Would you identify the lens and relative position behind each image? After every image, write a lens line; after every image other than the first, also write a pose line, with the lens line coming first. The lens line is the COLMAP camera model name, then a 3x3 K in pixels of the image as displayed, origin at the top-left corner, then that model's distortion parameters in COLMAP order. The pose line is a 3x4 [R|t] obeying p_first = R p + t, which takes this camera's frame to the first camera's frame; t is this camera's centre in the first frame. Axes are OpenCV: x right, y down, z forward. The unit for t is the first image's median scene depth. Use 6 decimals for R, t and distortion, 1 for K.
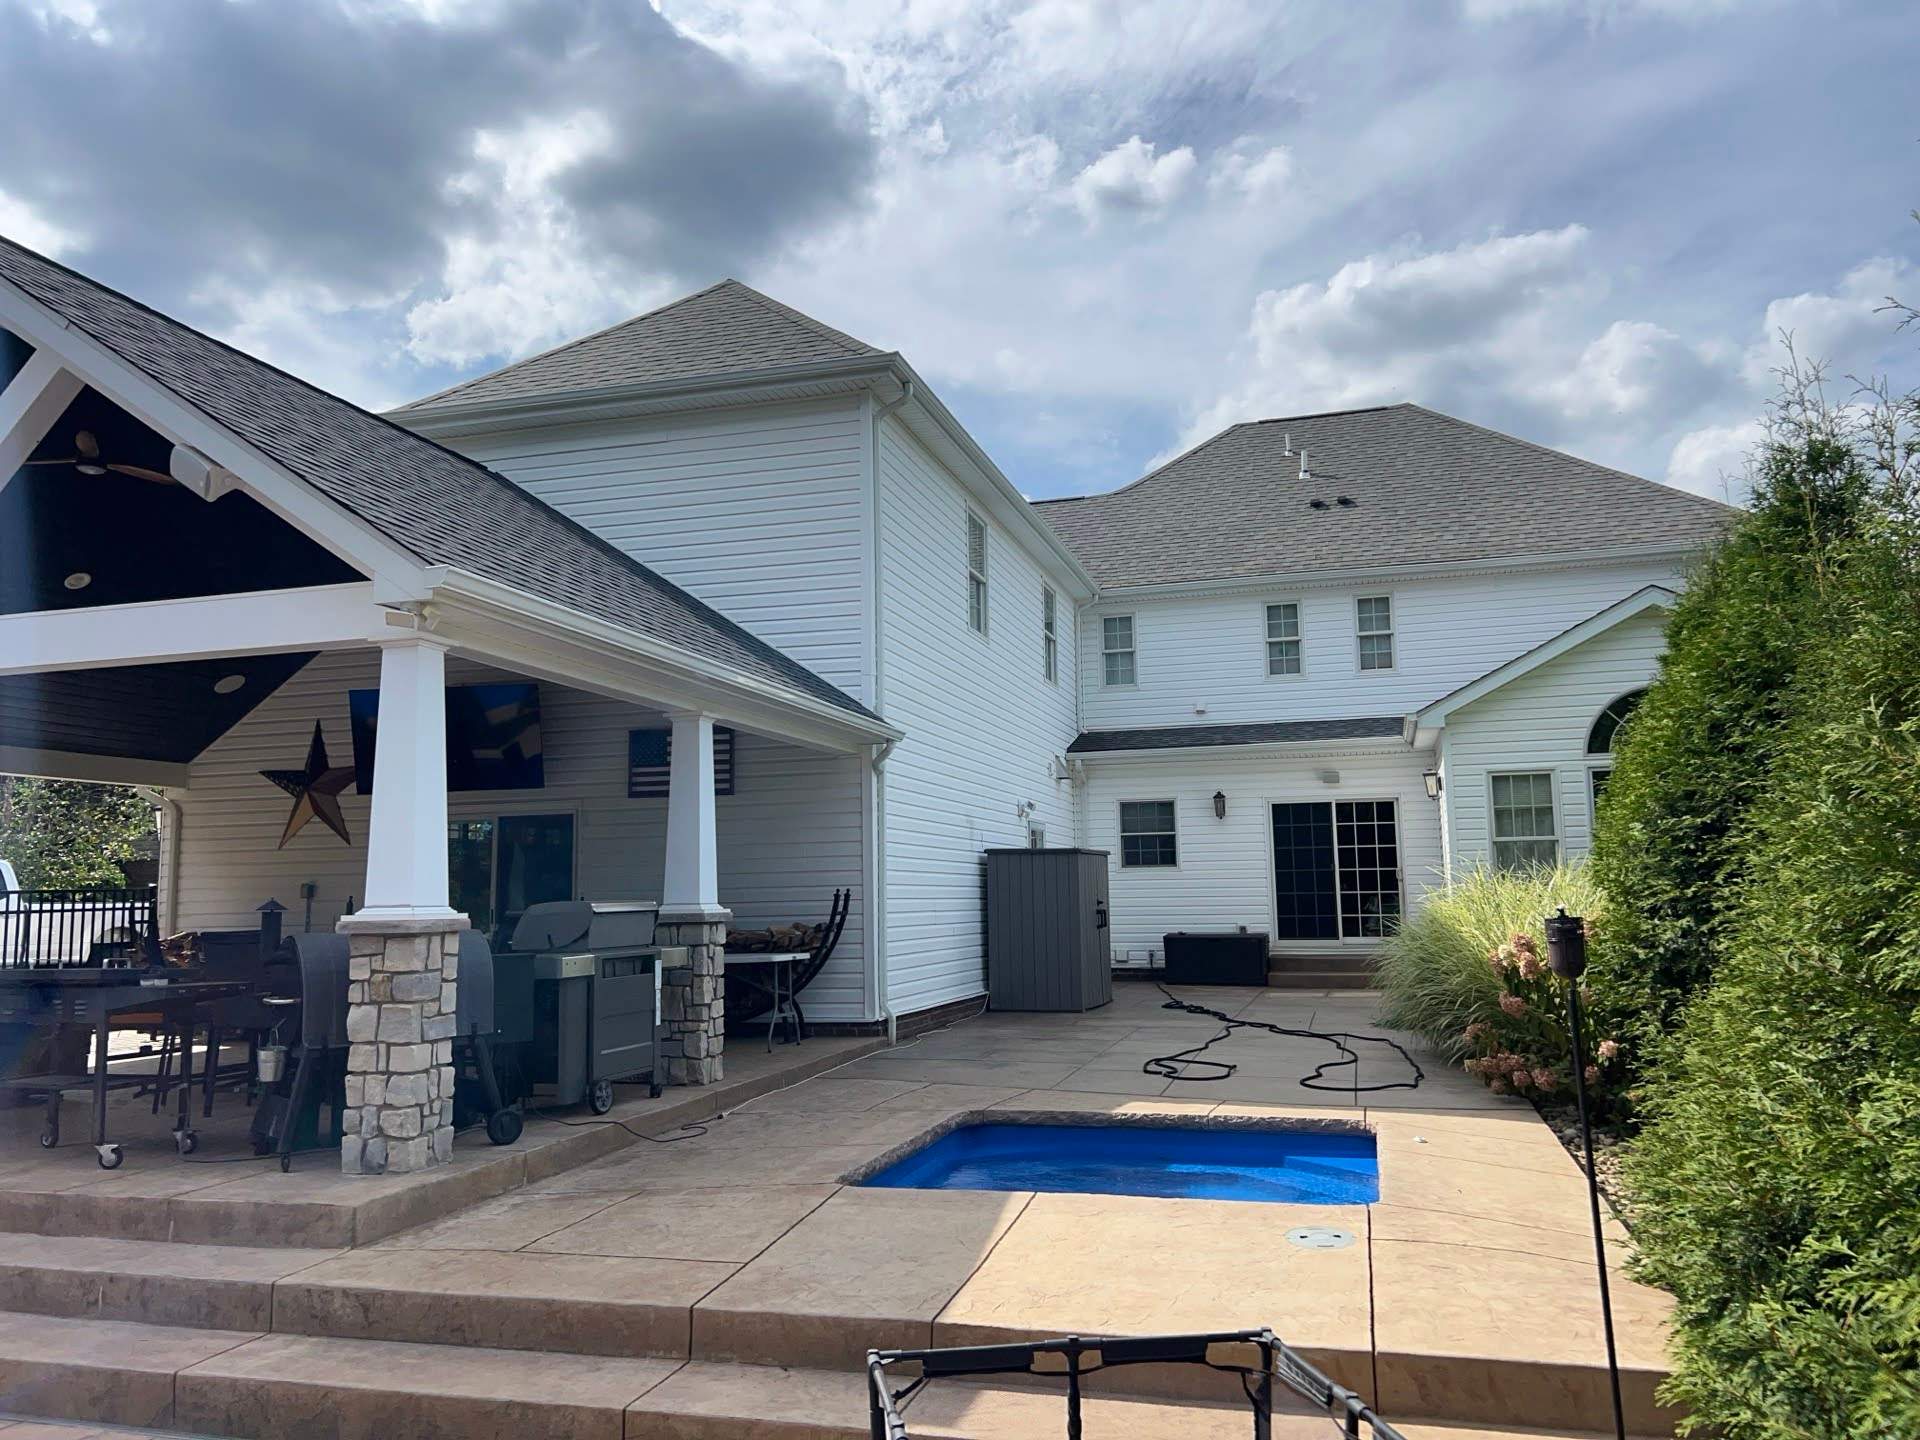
lens RADIAL K [[1452.9, 0, 965.0], [0, 1452.9, 735.9], [0, 0, 1]] dist [0.061240, -0.072720]
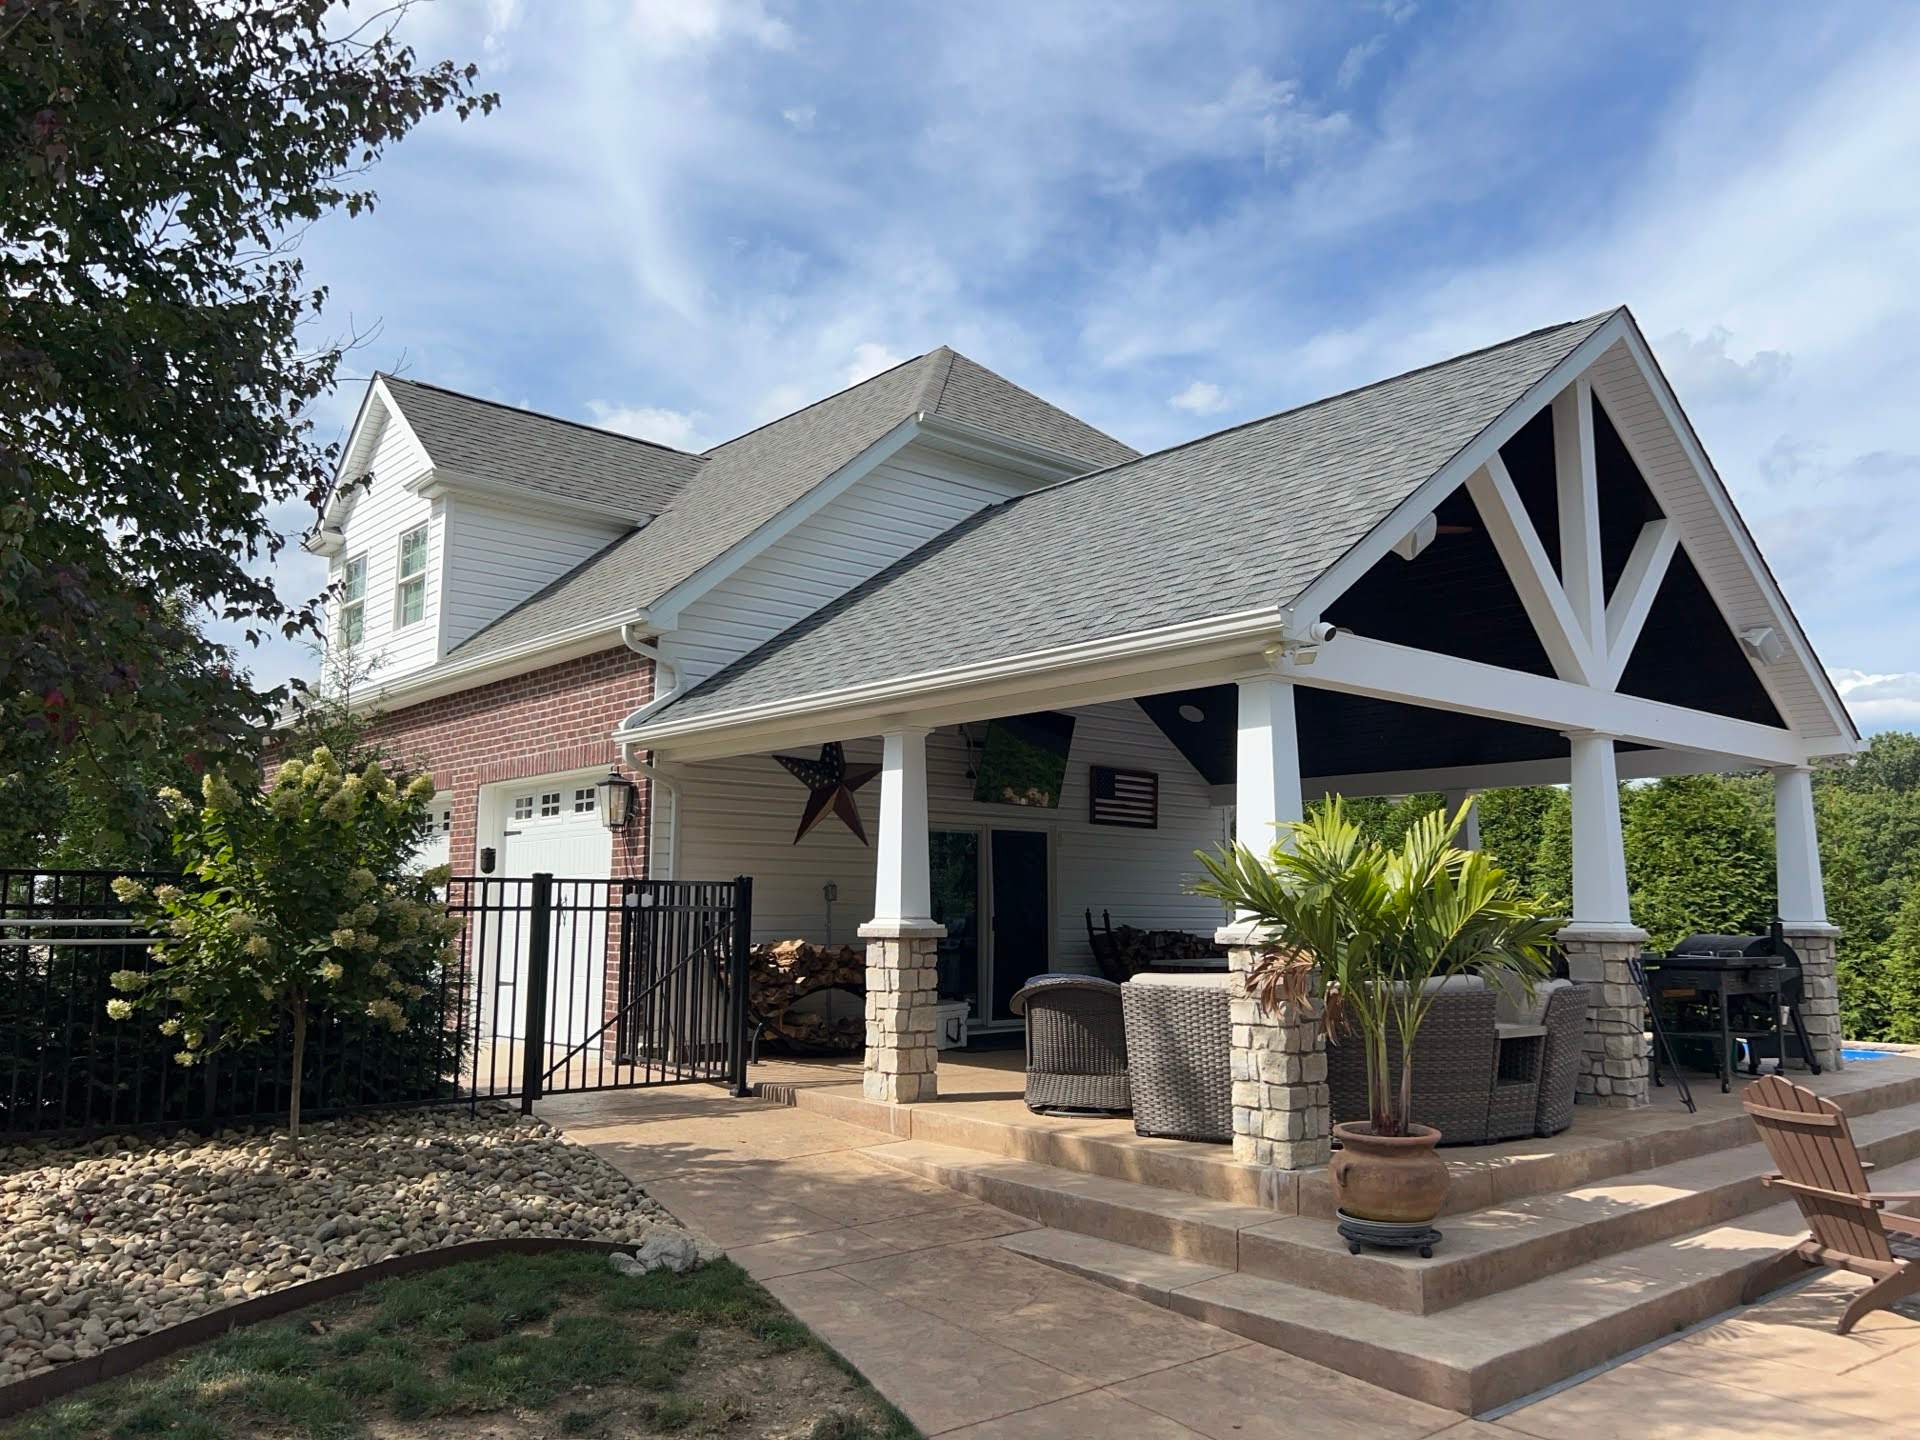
lens RADIAL K [[1452.9, 0, 957.3], [0, 1452.9, 719.2], [0, 0, 1]] dist [0.061240, -0.072720]
pose [[0.548627, 0.136512, 0.824847, -1.439617], [-0.110208, 0.989779, -0.090506, 0.088056], [-0.828772, -0.041250, 0.558064, 0.524865]]
